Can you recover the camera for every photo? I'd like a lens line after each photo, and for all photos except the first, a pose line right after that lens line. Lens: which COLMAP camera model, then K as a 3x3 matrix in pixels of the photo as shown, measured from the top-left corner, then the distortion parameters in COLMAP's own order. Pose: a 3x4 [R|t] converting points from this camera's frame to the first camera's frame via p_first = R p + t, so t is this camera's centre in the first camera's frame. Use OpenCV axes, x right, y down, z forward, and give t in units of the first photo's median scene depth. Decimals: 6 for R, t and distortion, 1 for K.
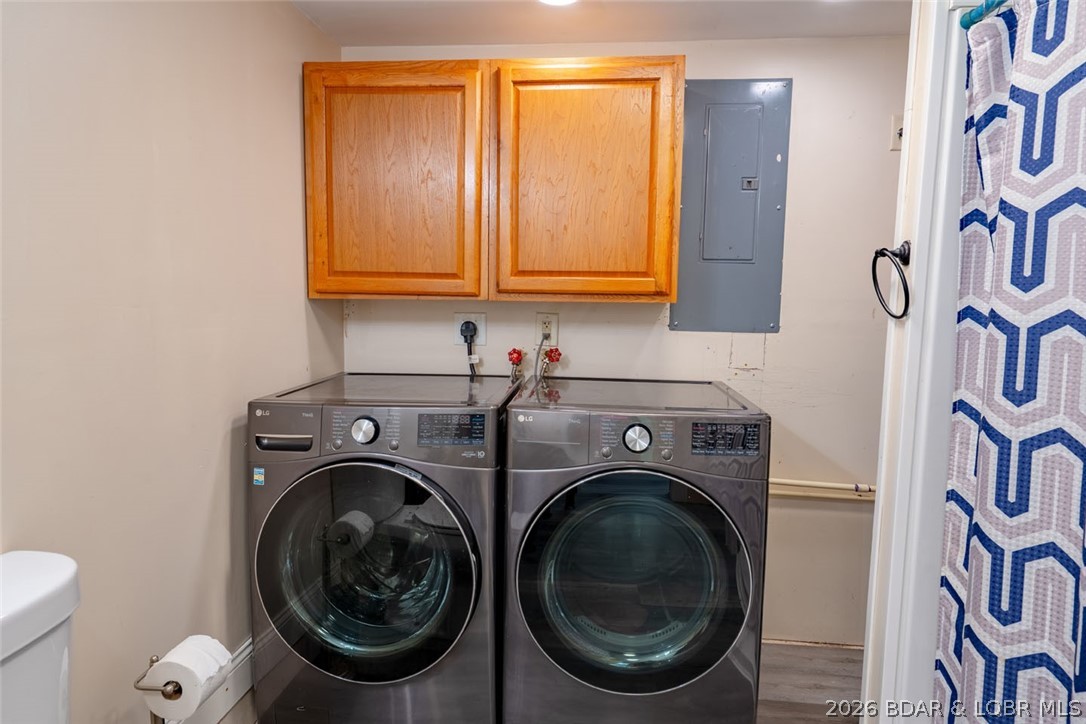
lens RADIAL K [[654.6, 0, 543.3], [0, 654.6, 362.6], [0, 0, 1]] dist [0.000050, 0.000342]
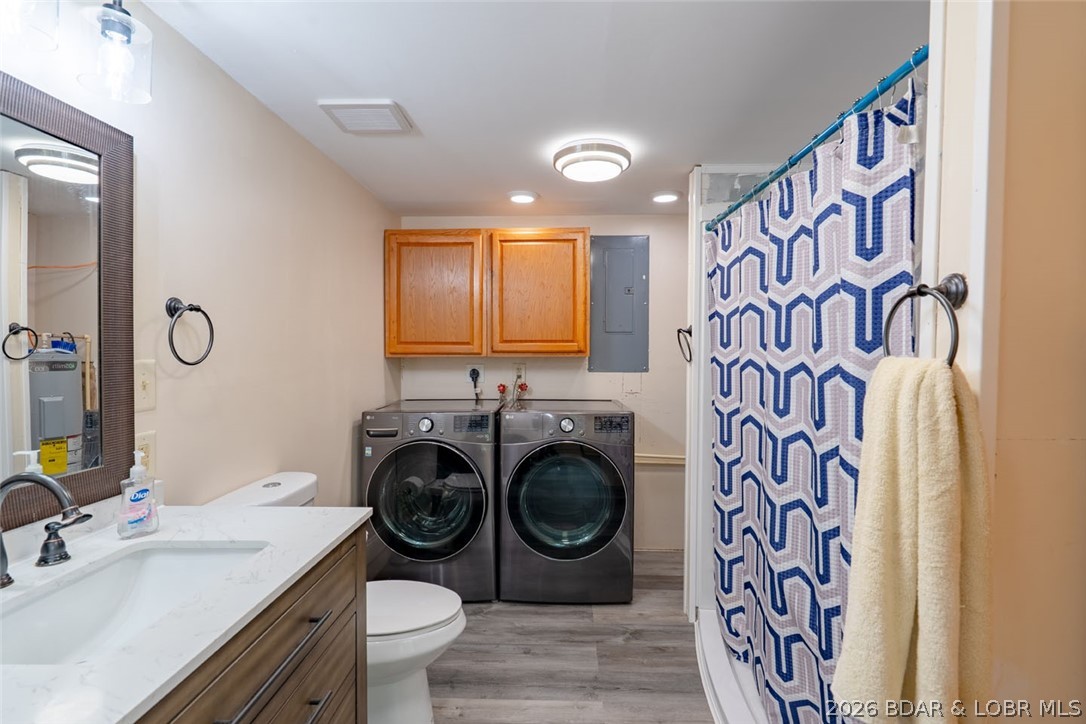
lens RADIAL K [[502.9, 0, 542.3], [0, 502.9, 358.3], [0, 0, 1]] dist [-0.001959, 0.000478]
pose [[0.998289, -0.015389, 0.056410, -0.009607], [0.020462, 0.995688, -0.090475, 0.039856], [-0.054775, 0.091475, 0.994300, -0.405259]]
